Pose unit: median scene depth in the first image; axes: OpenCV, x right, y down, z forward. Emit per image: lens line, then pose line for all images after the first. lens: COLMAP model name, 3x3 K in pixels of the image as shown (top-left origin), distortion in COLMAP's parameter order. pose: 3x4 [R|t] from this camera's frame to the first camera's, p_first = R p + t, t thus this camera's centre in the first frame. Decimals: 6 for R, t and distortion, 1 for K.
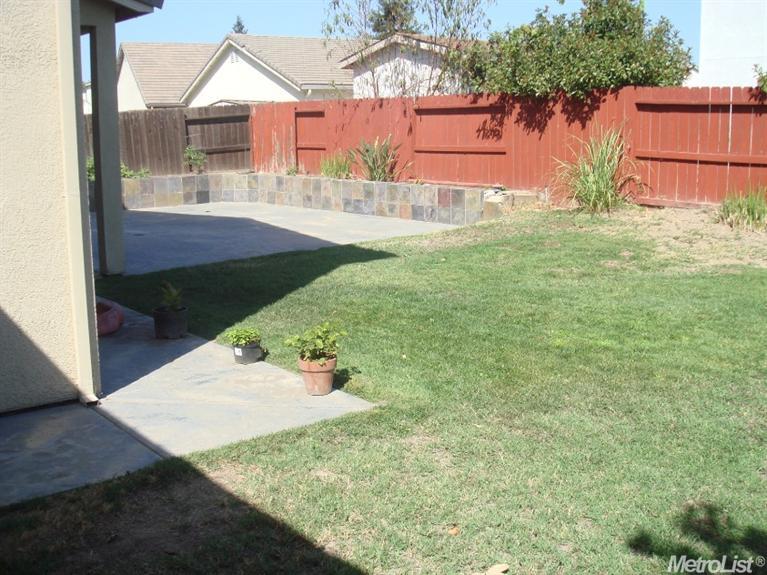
lens RADIAL K [[884.3, 0, 385.1], [0, 884.3, 288.2], [0, 0, 1]] dist [-0.129619, 0.000000]
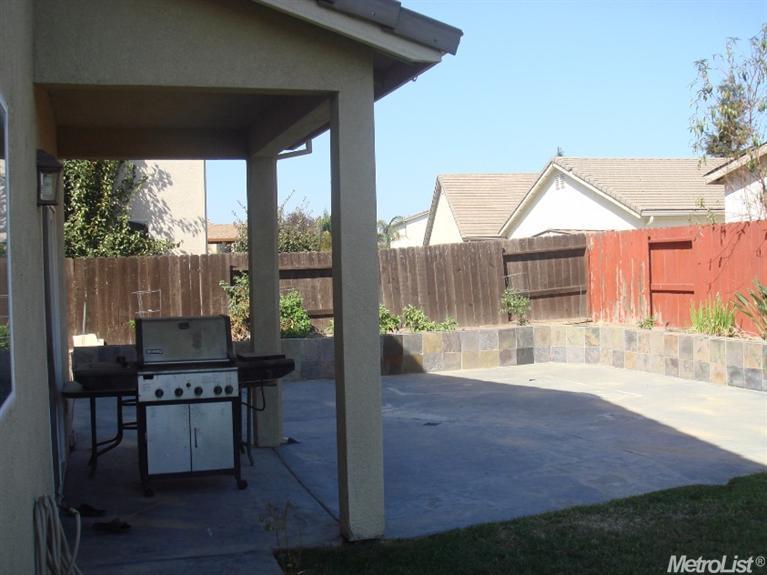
lens RADIAL K [[884.3, 0, 383.3], [0, 884.3, 284.1], [0, 0, 1]] dist [-0.129619, 0.000000]
pose [[0.936326, -0.011761, -0.350935, -0.053328], [-0.042403, 0.988337, -0.146258, -0.047361], [0.348563, 0.151826, 0.924907, 0.239548]]
